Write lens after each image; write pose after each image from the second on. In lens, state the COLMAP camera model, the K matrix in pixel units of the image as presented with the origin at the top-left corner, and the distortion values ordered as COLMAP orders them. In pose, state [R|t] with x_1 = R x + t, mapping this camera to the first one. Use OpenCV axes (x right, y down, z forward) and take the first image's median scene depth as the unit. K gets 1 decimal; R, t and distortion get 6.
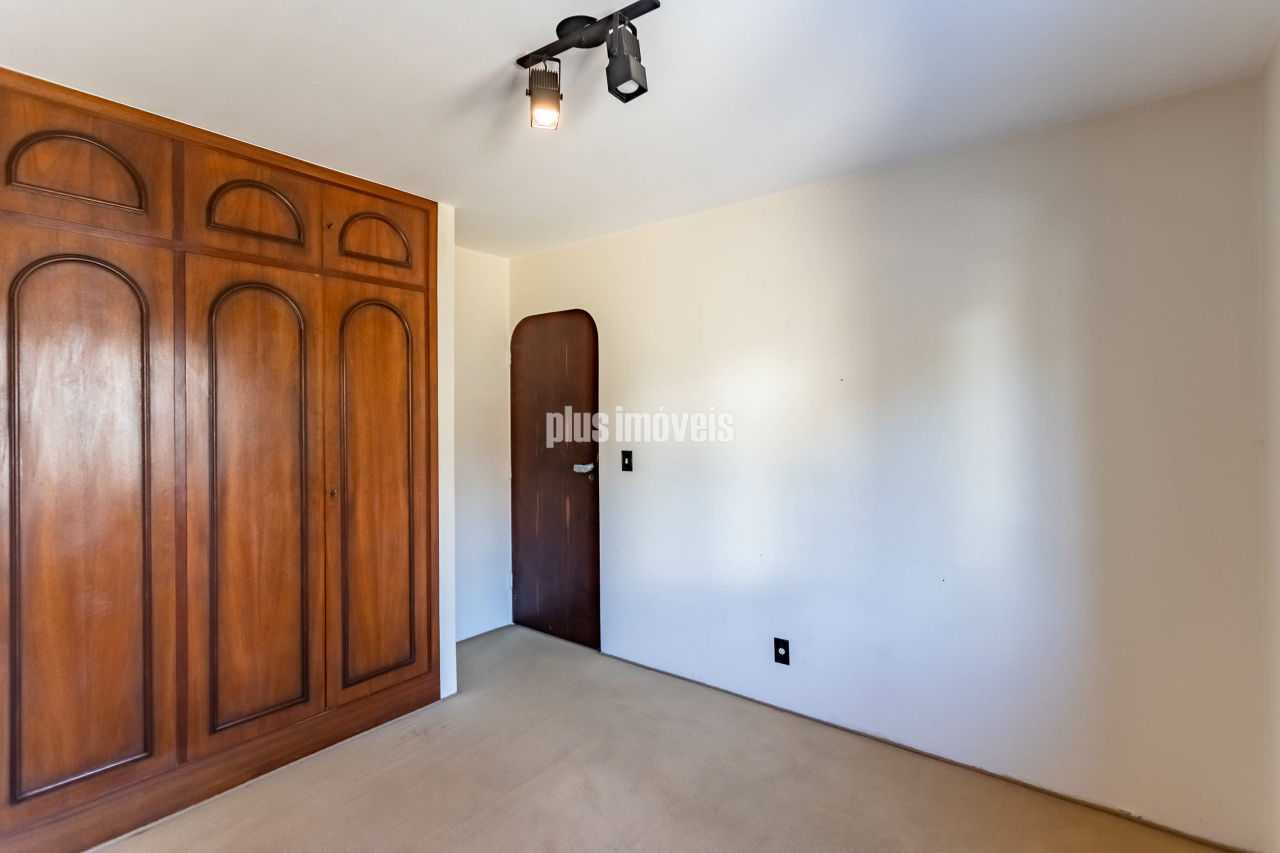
lens RADIAL K [[658.9, 0, 636.4], [0, 658.9, 423.7], [0, 0, 1]] dist [0.005097, -0.000388]
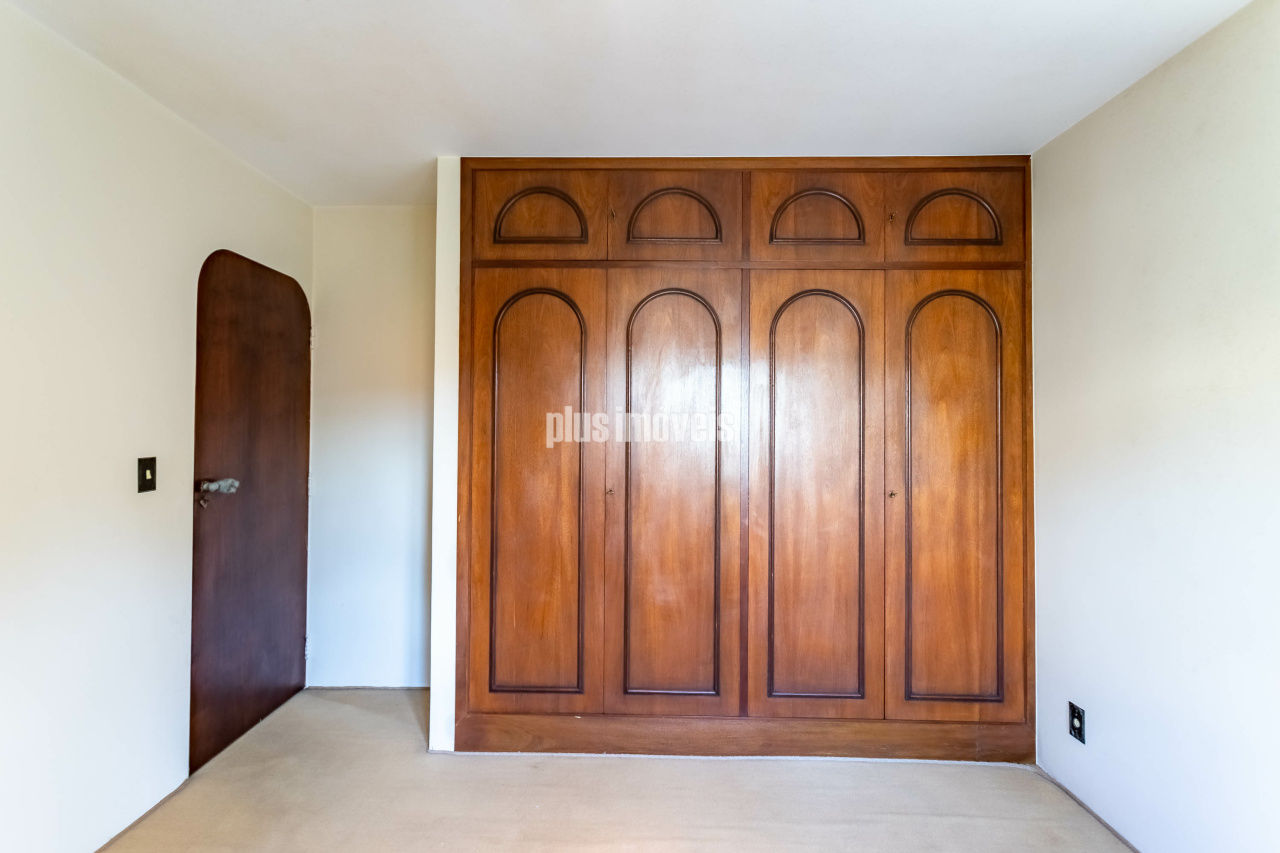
lens RADIAL K [[658.9, 0, 629.4], [0, 658.9, 447.8], [0, 0, 1]] dist [0.005097, -0.000388]
pose [[0.572532, 0.051911, -0.818238, 0.122216], [-0.025273, 0.998637, 0.045672, -0.001652], [0.819493, -0.005470, 0.573063, 0.160206]]
